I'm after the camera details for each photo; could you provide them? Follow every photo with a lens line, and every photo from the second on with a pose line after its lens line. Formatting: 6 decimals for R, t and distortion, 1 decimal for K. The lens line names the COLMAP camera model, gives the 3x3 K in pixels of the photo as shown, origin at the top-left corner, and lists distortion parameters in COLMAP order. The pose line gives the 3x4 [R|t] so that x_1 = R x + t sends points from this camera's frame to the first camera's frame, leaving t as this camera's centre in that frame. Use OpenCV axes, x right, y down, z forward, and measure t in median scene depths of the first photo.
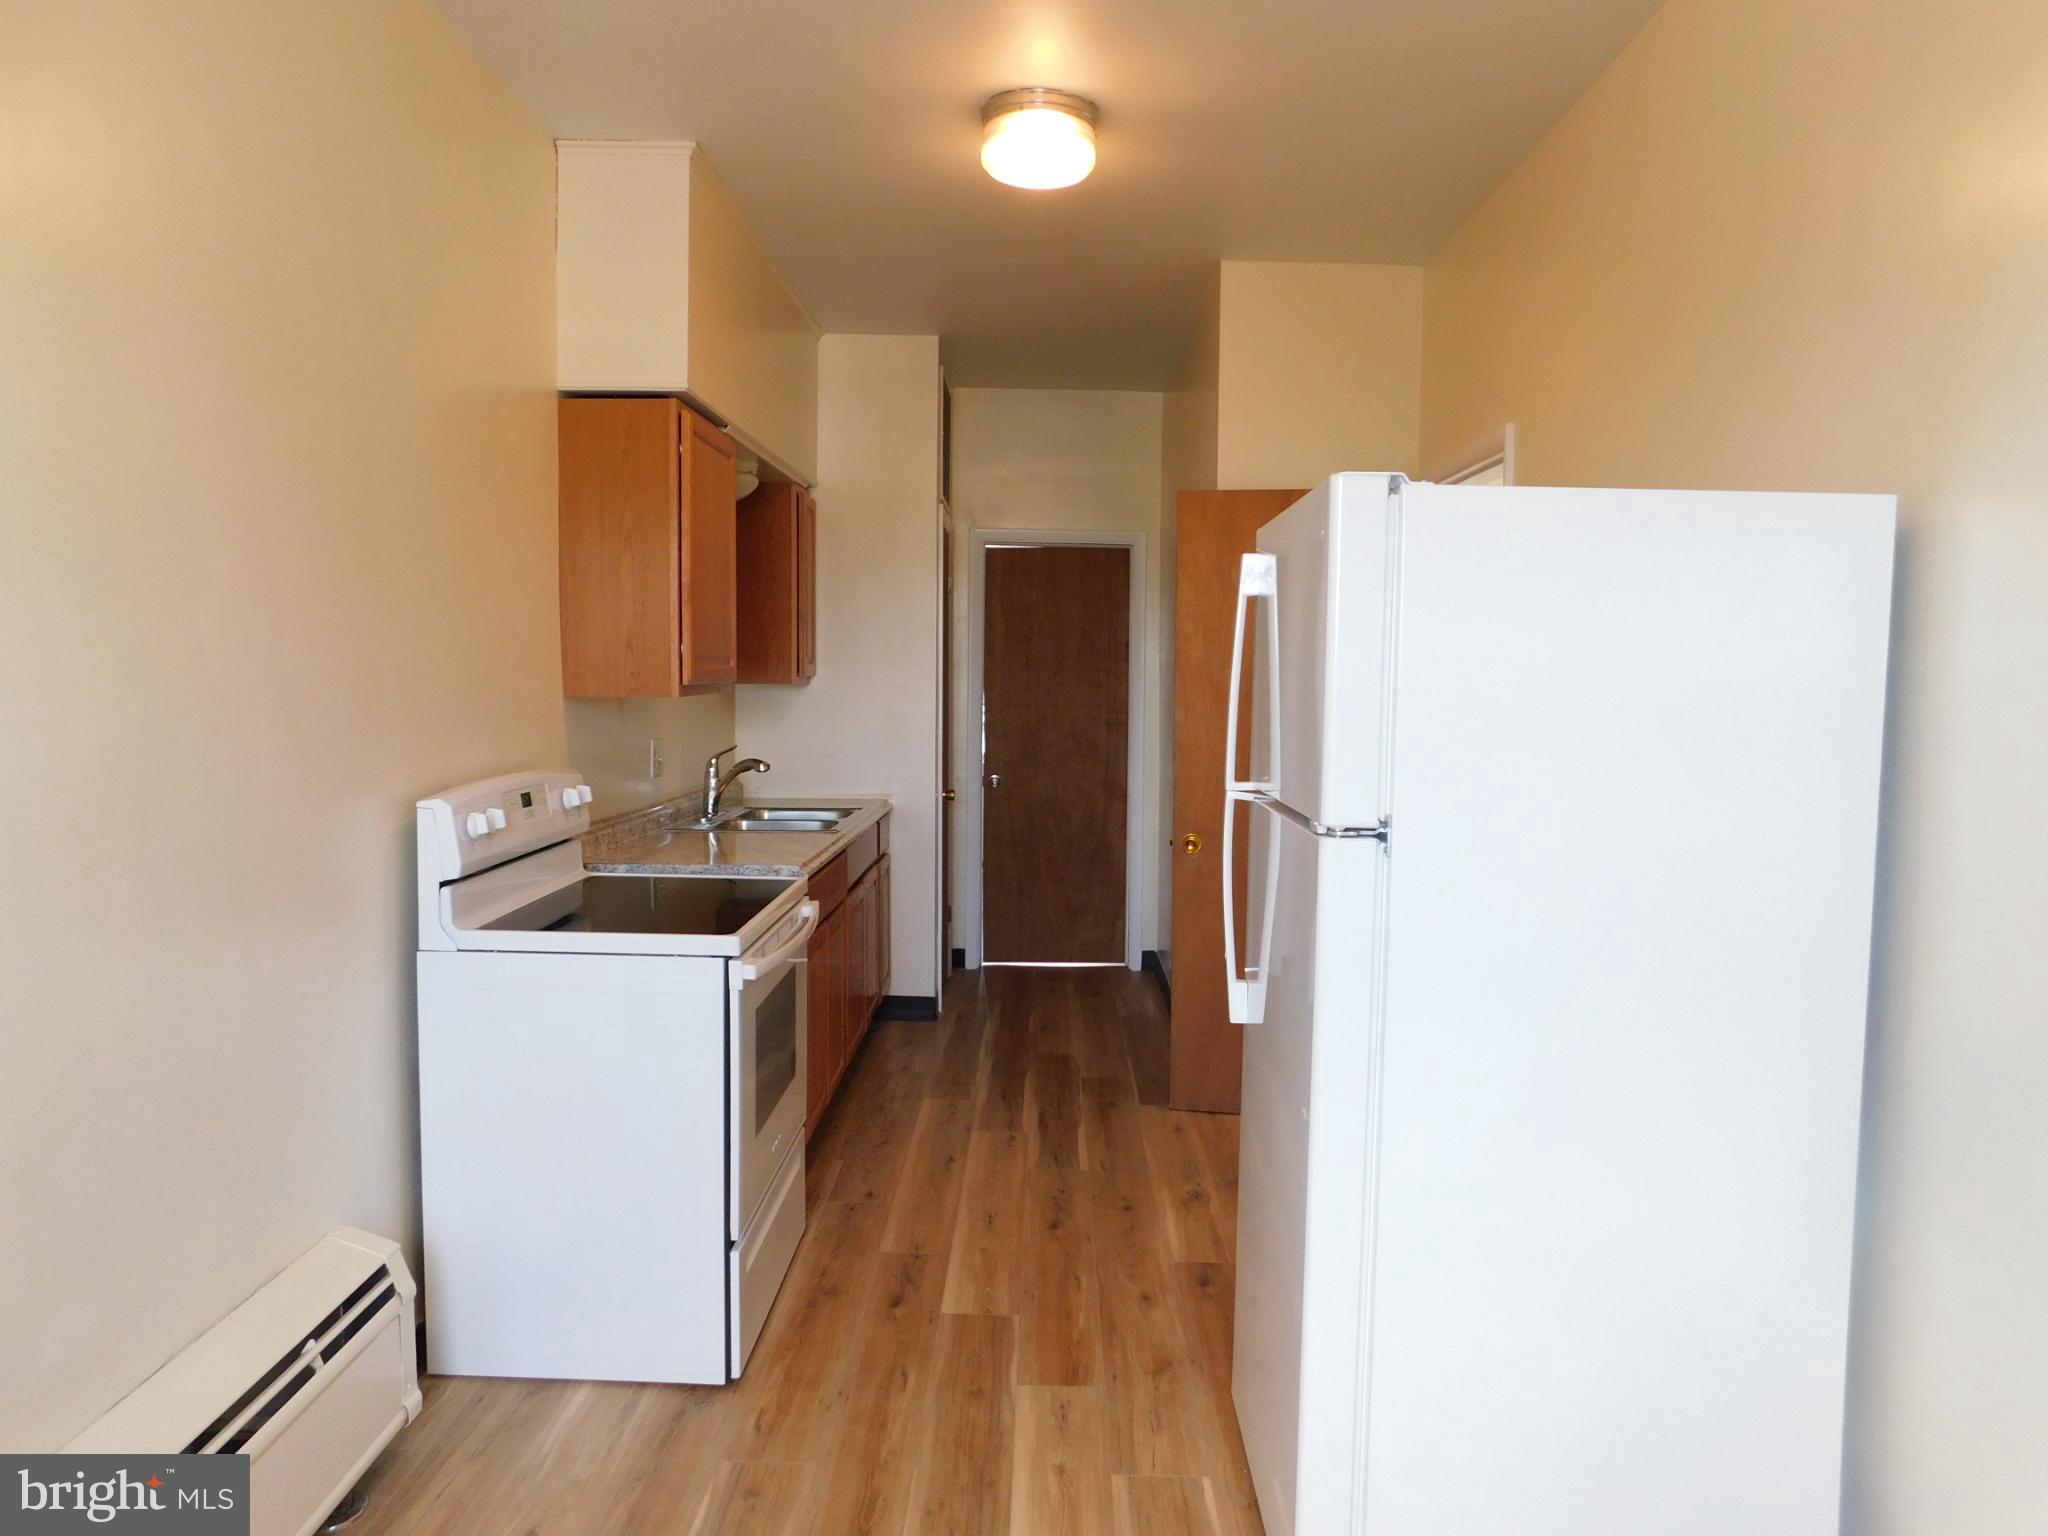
lens RADIAL K [[1361.6, 0, 1027.8], [0, 1361.6, 774.3], [0, 0, 1]] dist [-0.065968, 0.056073]
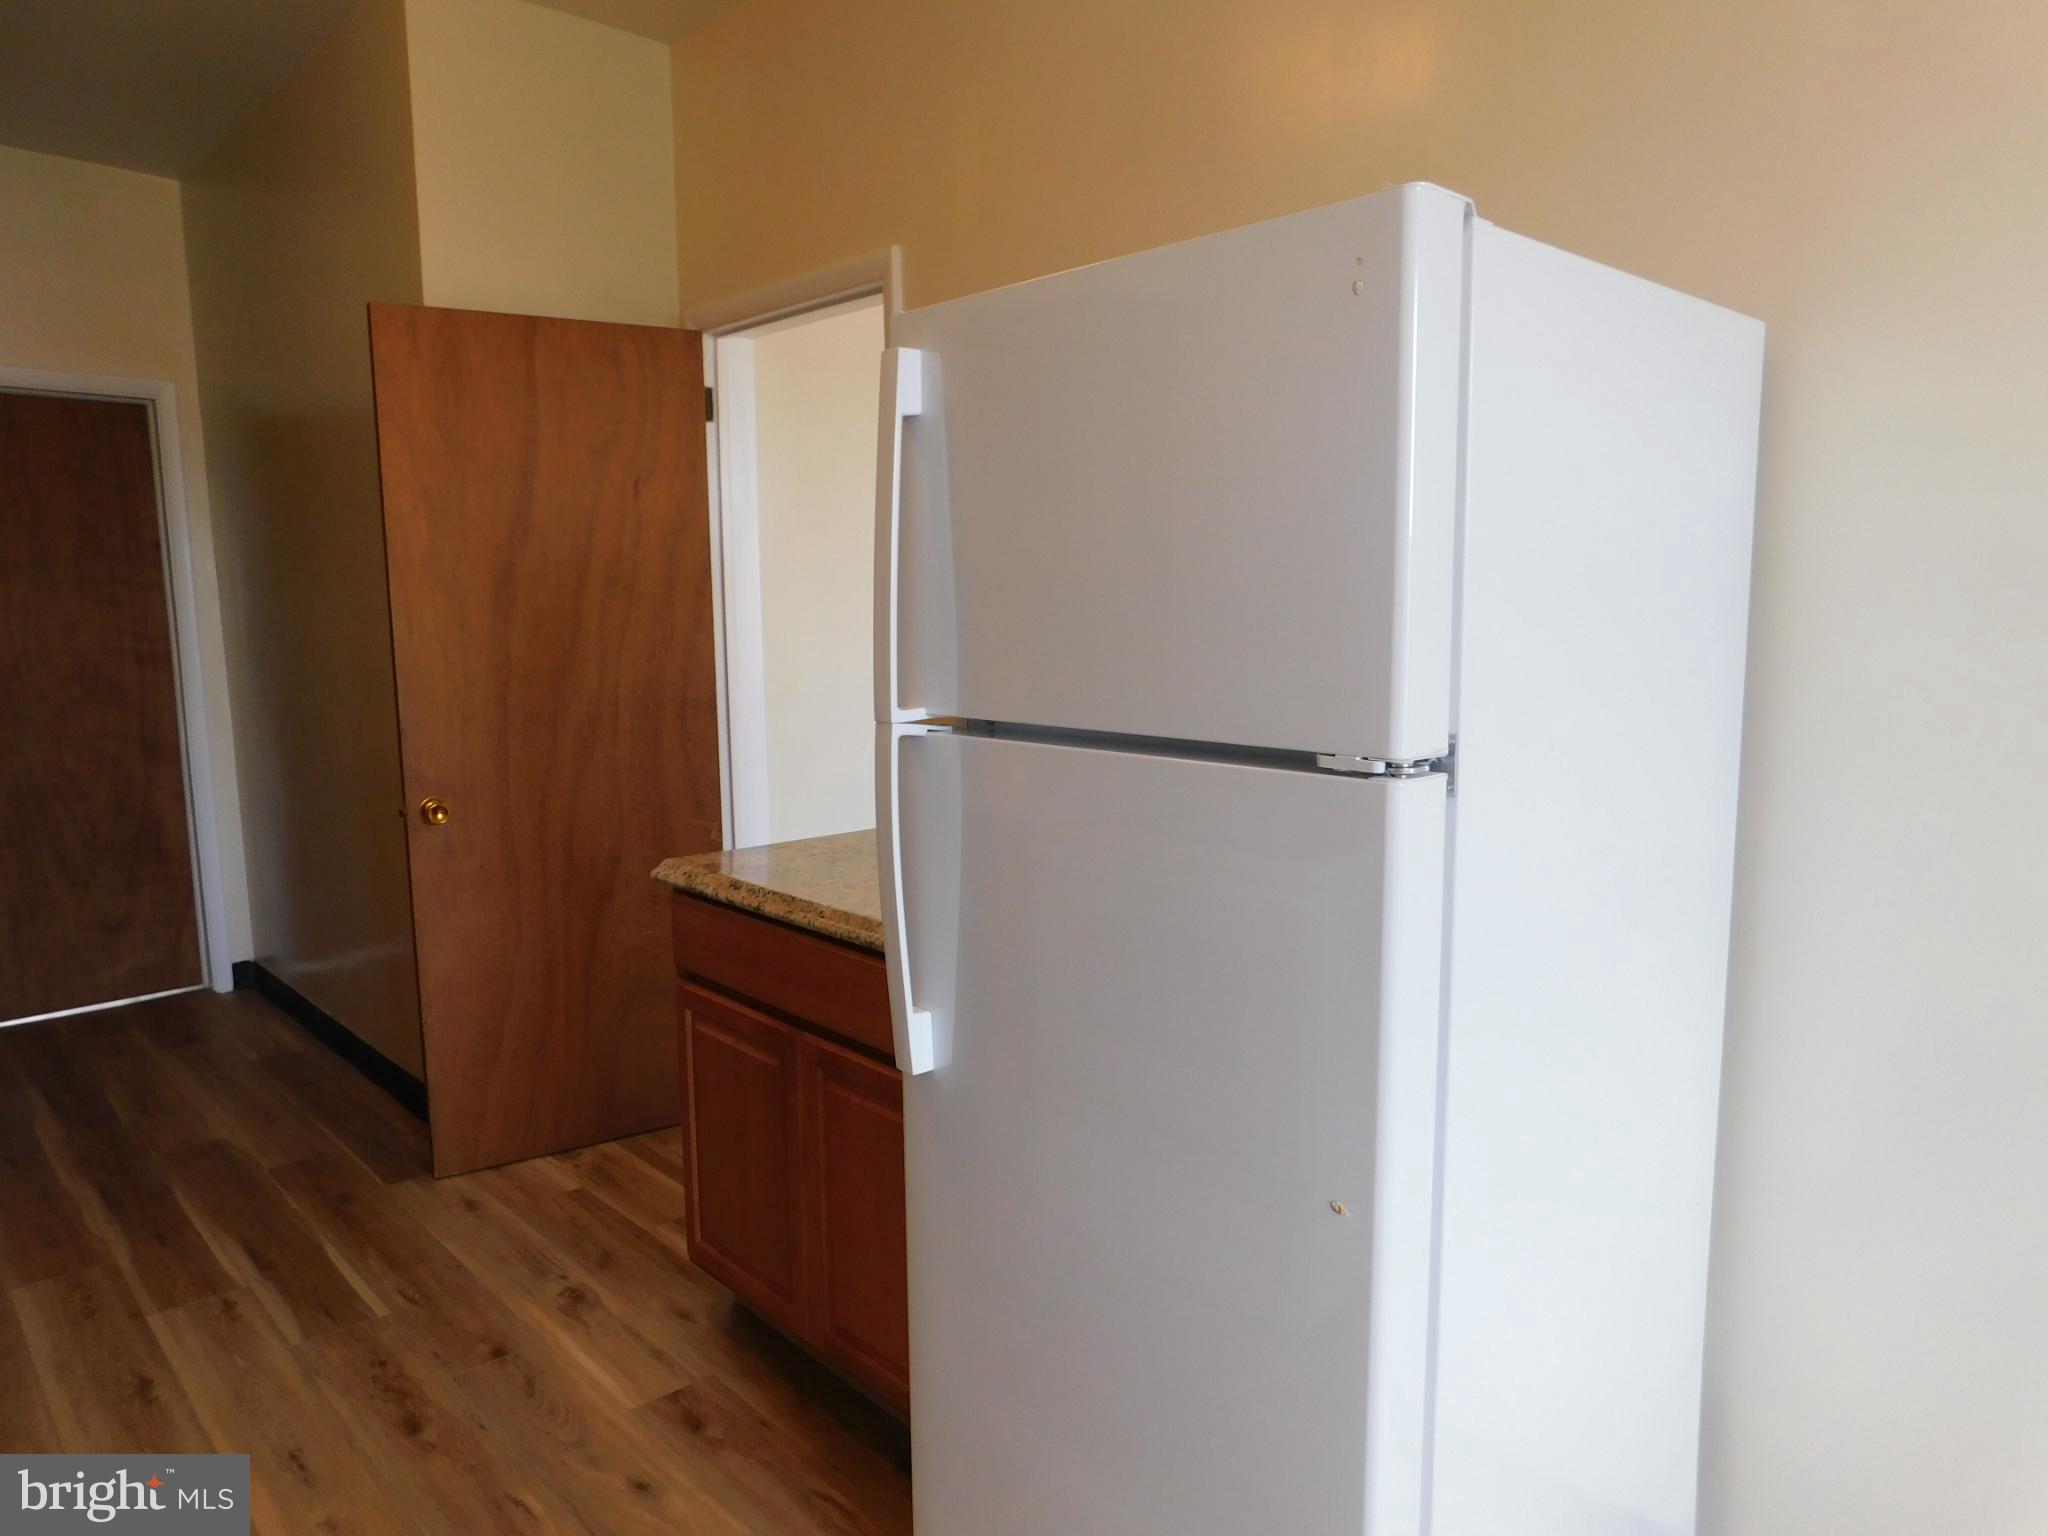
lens RADIAL K [[1361.6, 0, 1027.8], [0, 1361.6, 774.3], [0, 0, 1]] dist [-0.065968, 0.056073]
pose [[0.720001, -0.113920, 0.684559, -0.151369], [0.070938, 0.993349, 0.090696, -0.011108], [-0.690338, -0.016740, 0.723293, 0.304669]]
